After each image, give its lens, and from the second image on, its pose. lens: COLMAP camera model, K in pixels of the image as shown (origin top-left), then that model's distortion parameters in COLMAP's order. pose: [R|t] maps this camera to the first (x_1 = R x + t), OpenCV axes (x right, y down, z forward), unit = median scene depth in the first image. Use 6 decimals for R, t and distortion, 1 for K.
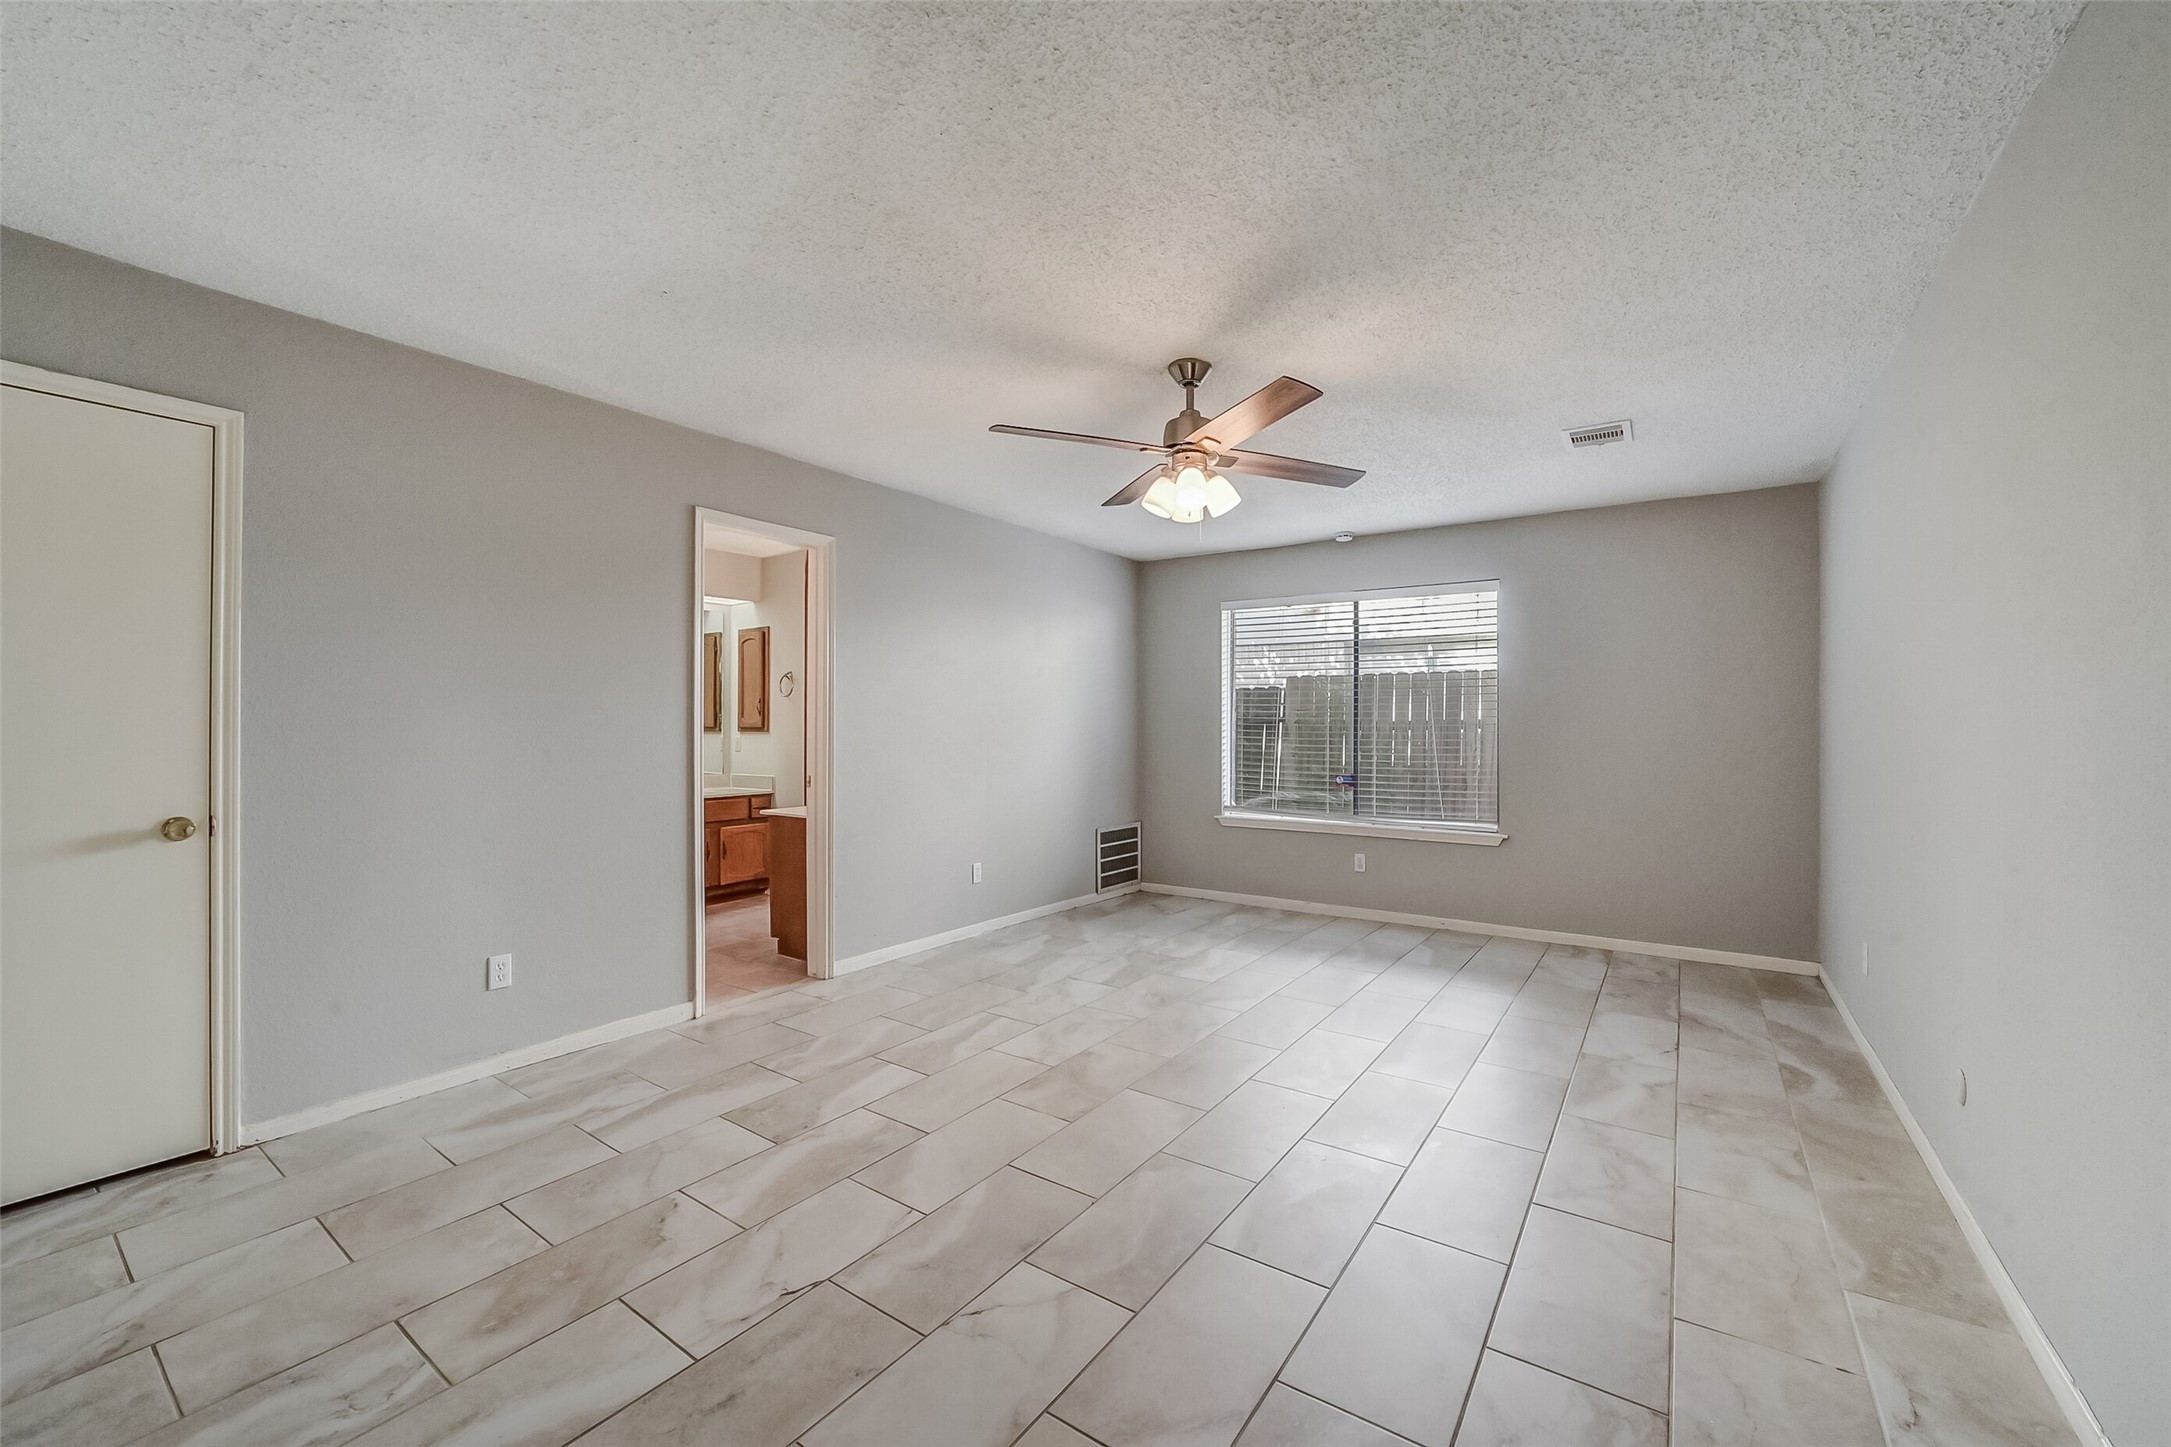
lens RADIAL K [[854.6, 0, 1086.3], [0, 854.6, 725.8], [0, 0, 1]] dist [-0.016914, 0.000384]
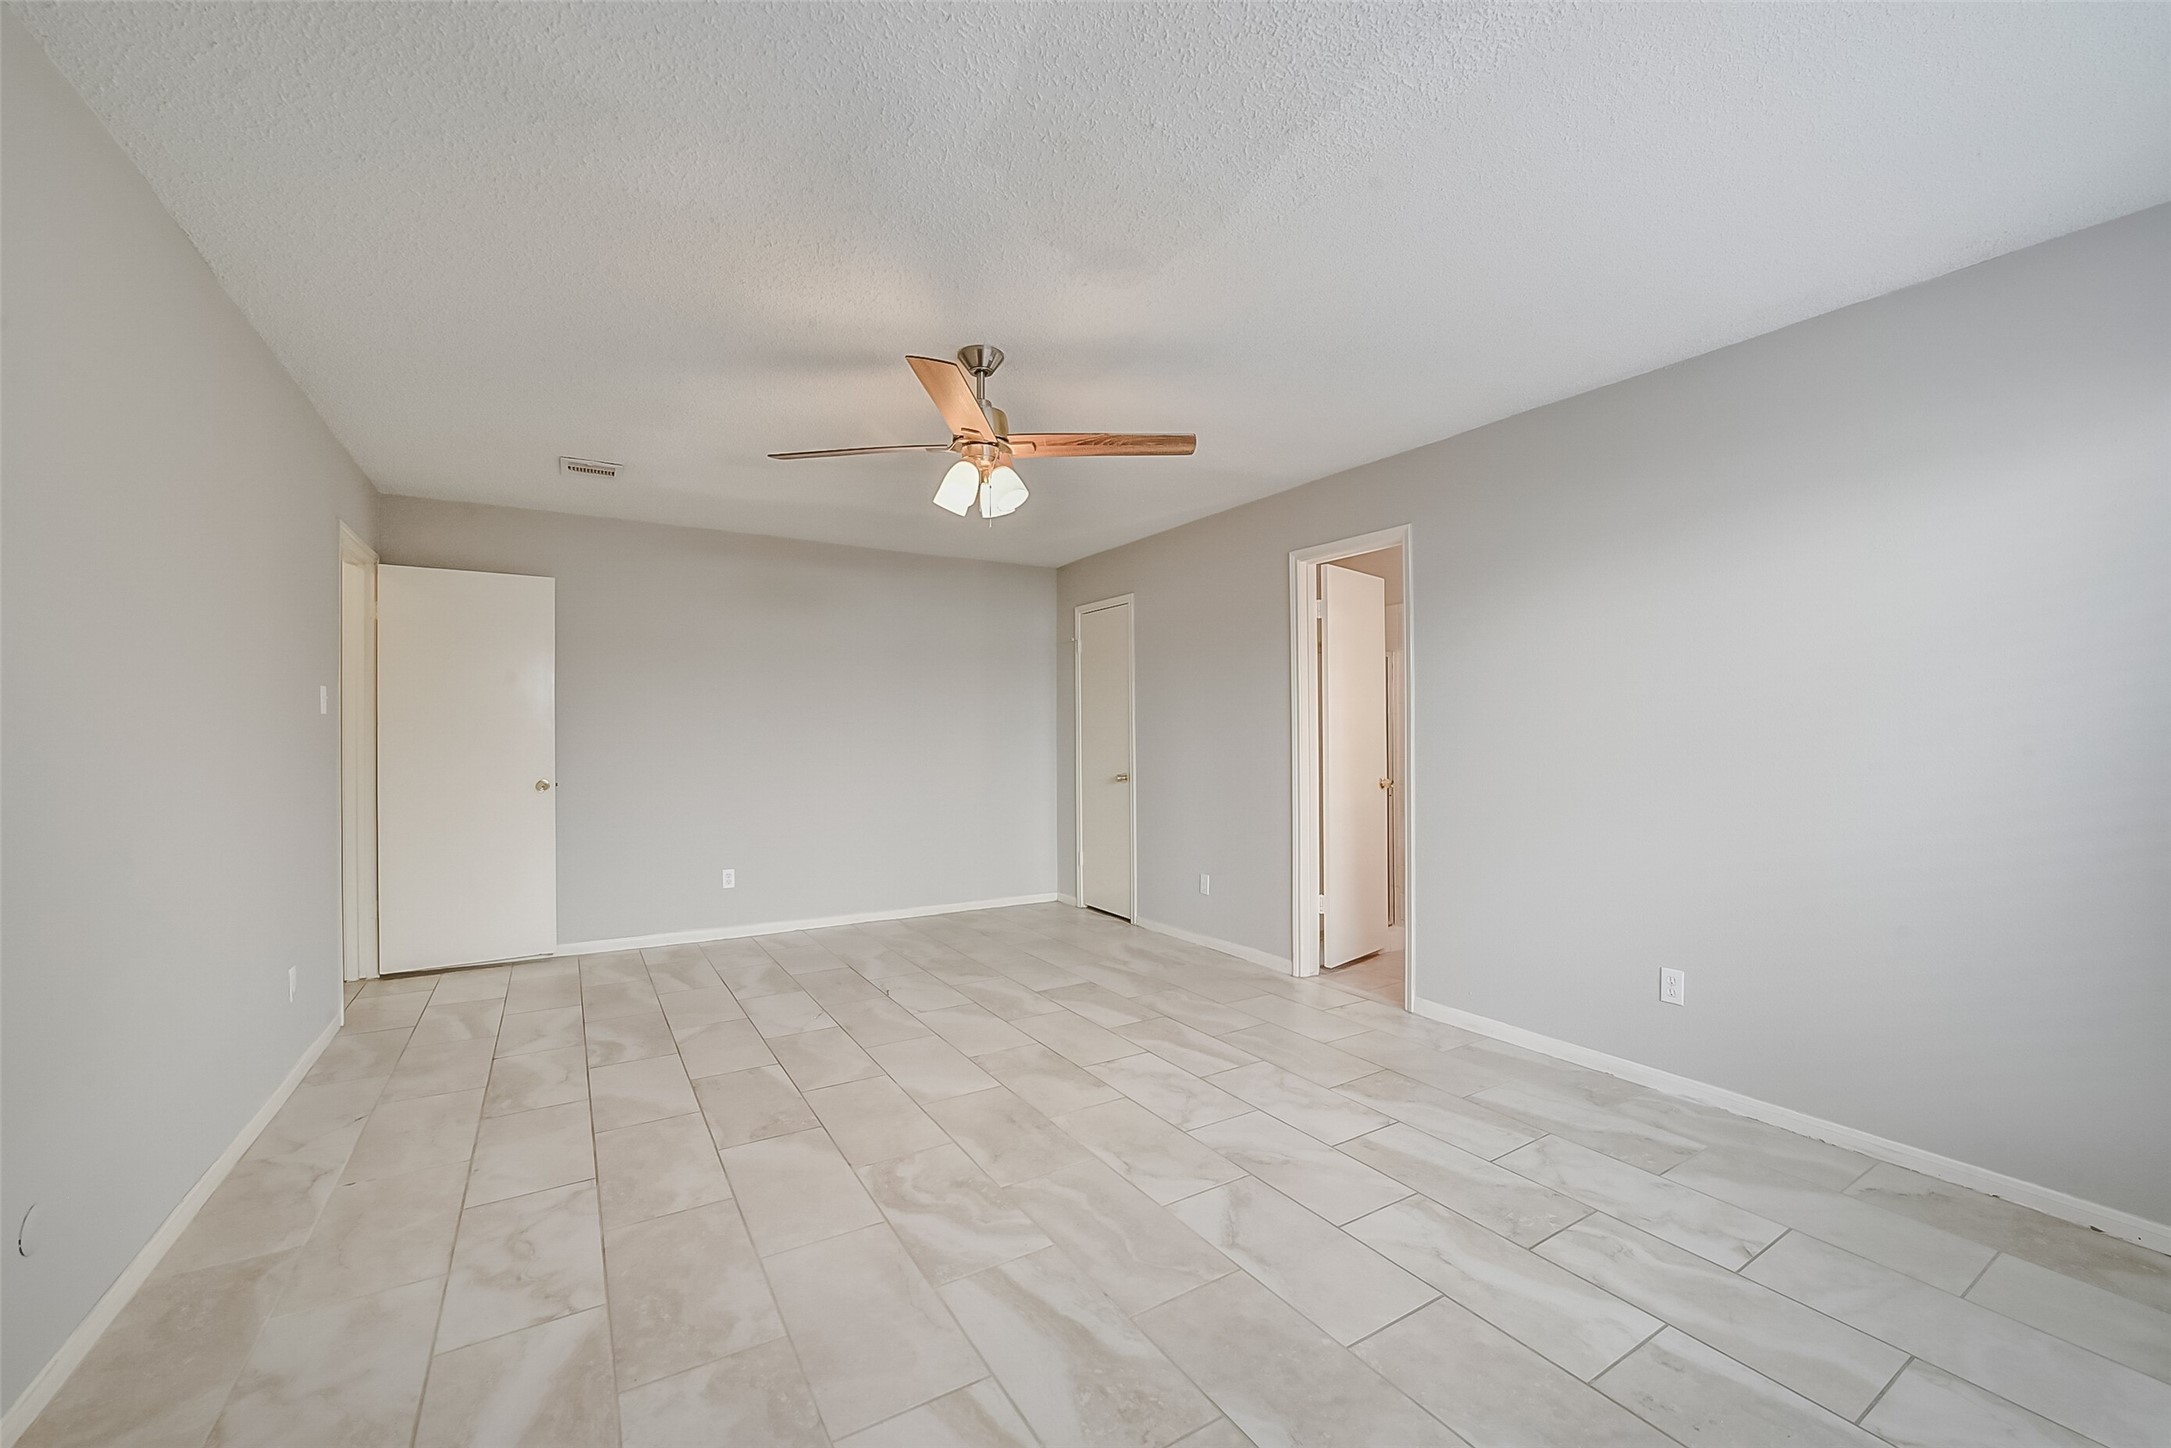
lens RADIAL K [[854.6, 0, 1086.3], [0, 854.6, 726.3], [0, 0, 1]] dist [-0.016914, 0.000384]
pose [[-0.396625, -0.014383, -0.917868, 0.917659], [0.006976, 0.999801, -0.018681, 0.012336], [0.917954, -0.013812, -0.396446, 1.444438]]
